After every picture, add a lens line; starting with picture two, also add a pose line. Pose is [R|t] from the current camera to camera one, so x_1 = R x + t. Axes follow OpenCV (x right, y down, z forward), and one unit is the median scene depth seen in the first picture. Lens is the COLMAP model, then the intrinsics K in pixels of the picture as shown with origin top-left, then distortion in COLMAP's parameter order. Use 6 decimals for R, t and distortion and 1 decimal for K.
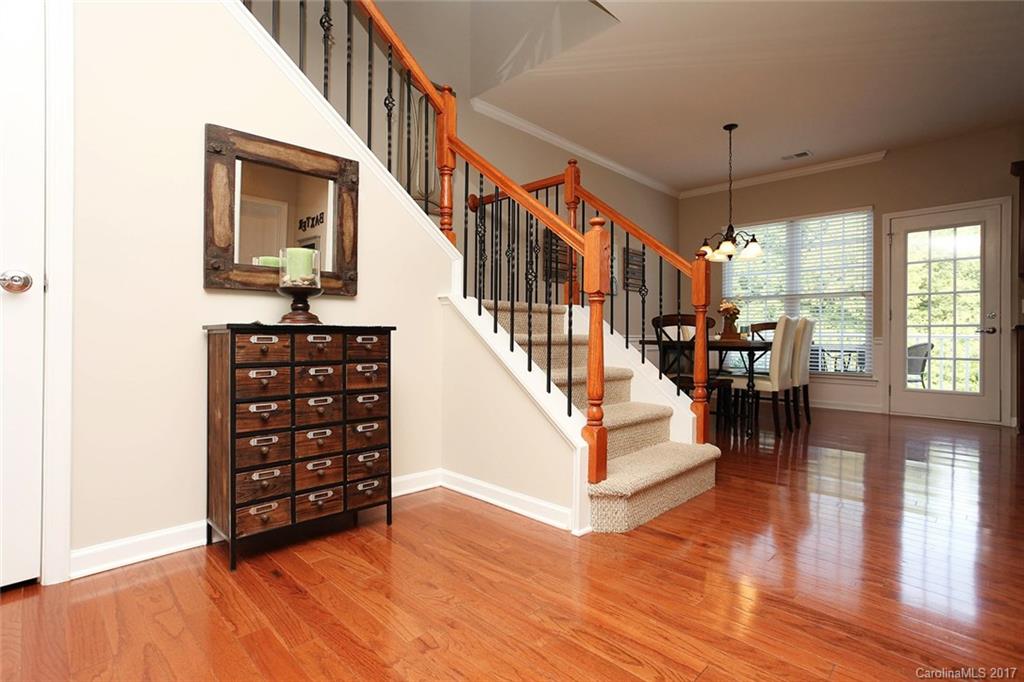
lens RADIAL K [[495.0, 0, 510.4], [0, 495.0, 338.8], [0, 0, 1]] dist [-0.038151, 0.016659]
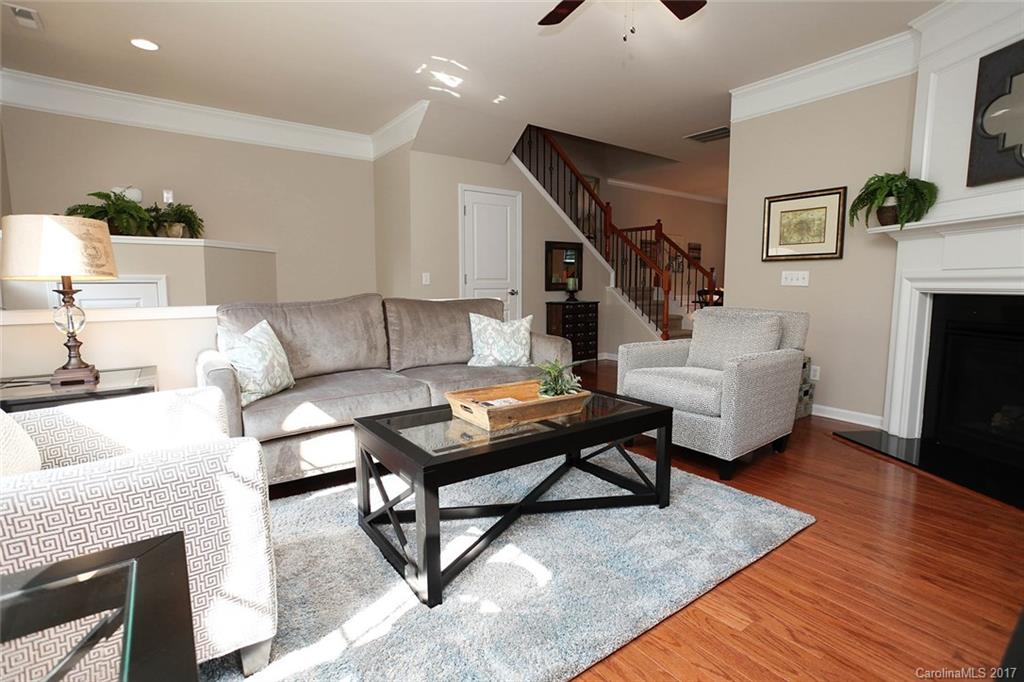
lens RADIAL K [[495.0, 0, 513.7], [0, 495.0, 338.1], [0, 0, 1]] dist [-0.038151, 0.016659]
pose [[0.989300, 0.003565, -0.145850, -0.297971], [0.011537, 0.994659, 0.102572, -0.112971], [0.145436, -0.103158, 0.983975, -2.041940]]
